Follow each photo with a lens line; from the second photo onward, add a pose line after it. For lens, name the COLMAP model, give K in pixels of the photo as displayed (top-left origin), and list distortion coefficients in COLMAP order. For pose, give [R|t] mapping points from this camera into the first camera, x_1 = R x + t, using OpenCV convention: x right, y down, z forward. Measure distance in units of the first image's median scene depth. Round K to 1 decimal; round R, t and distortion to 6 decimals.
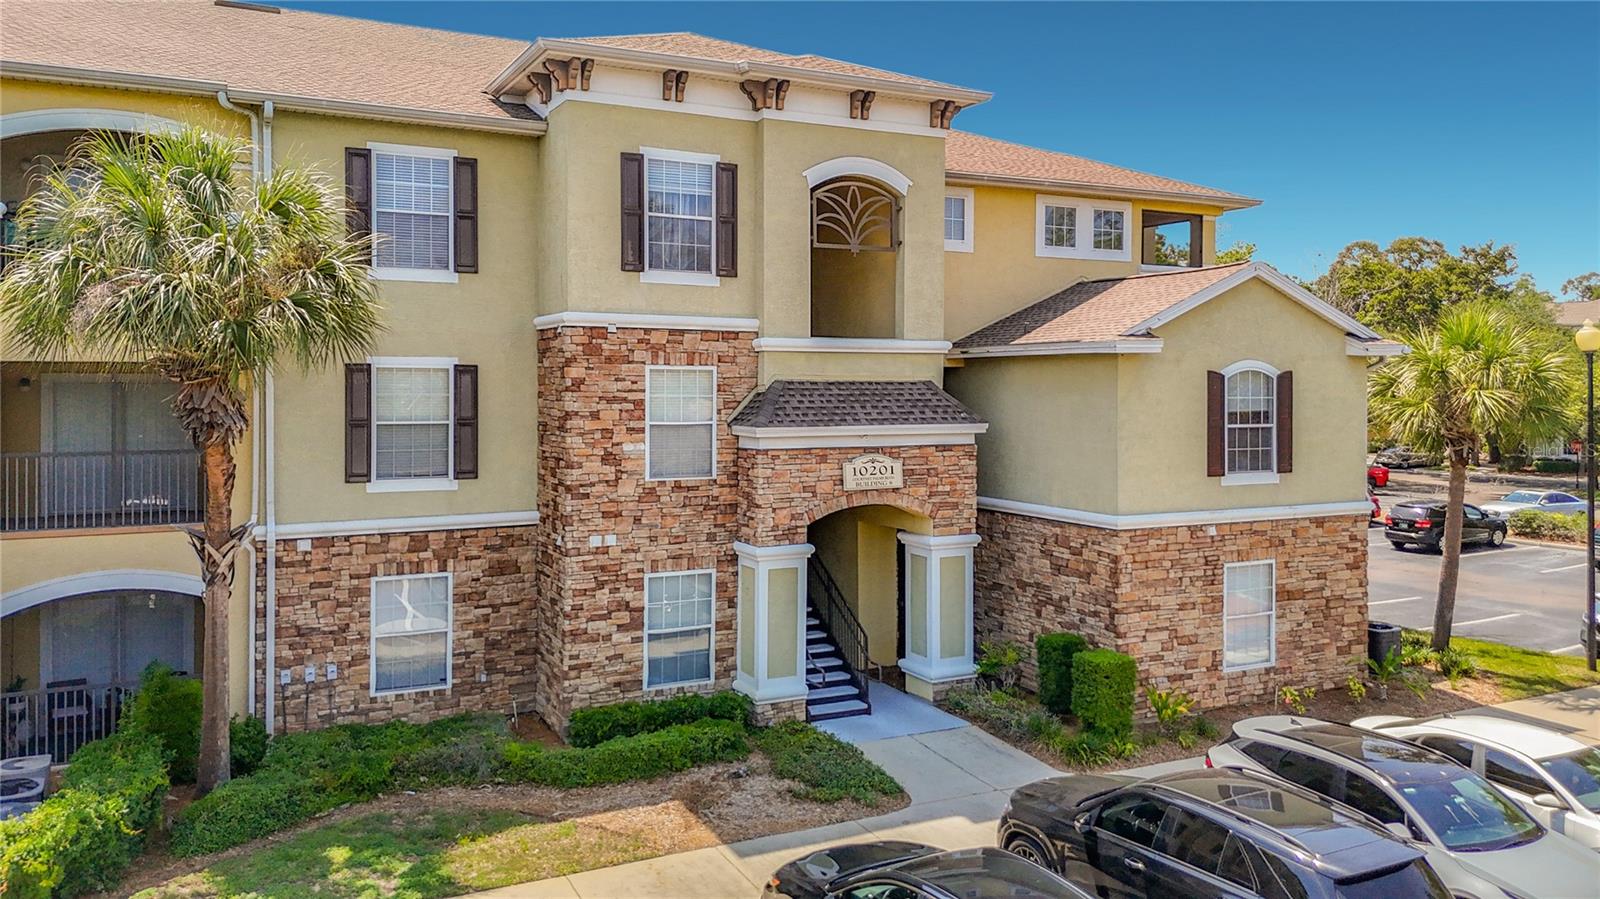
lens RADIAL K [[1222.2, 0, 798.5], [0, 1222.2, 424.1], [0, 0, 1]] dist [0.073525, -0.179475]
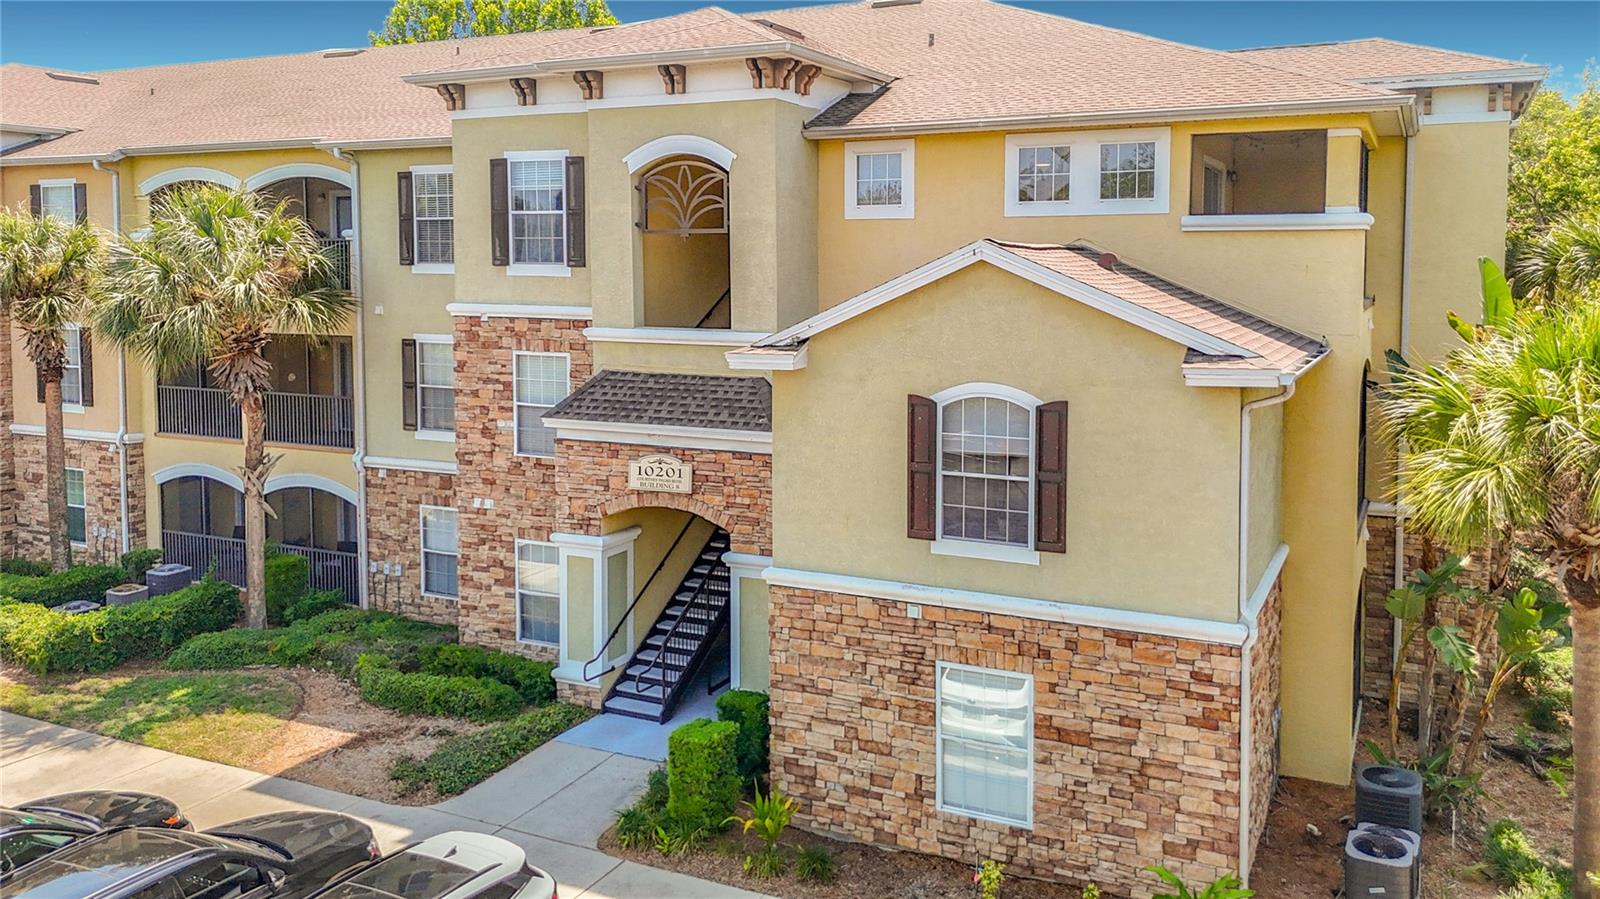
lens RADIAL K [[1249.3, 0, 875.6], [0, 1249.3, 375.0], [0, 0, 1]] dist [0.023375, -0.003067]
pose [[0.612648, 0.068346, -0.787395, 0.939801], [-0.028900, 0.997525, 0.064100, -0.105369], [0.789828, -0.016515, 0.613107, 0.554982]]
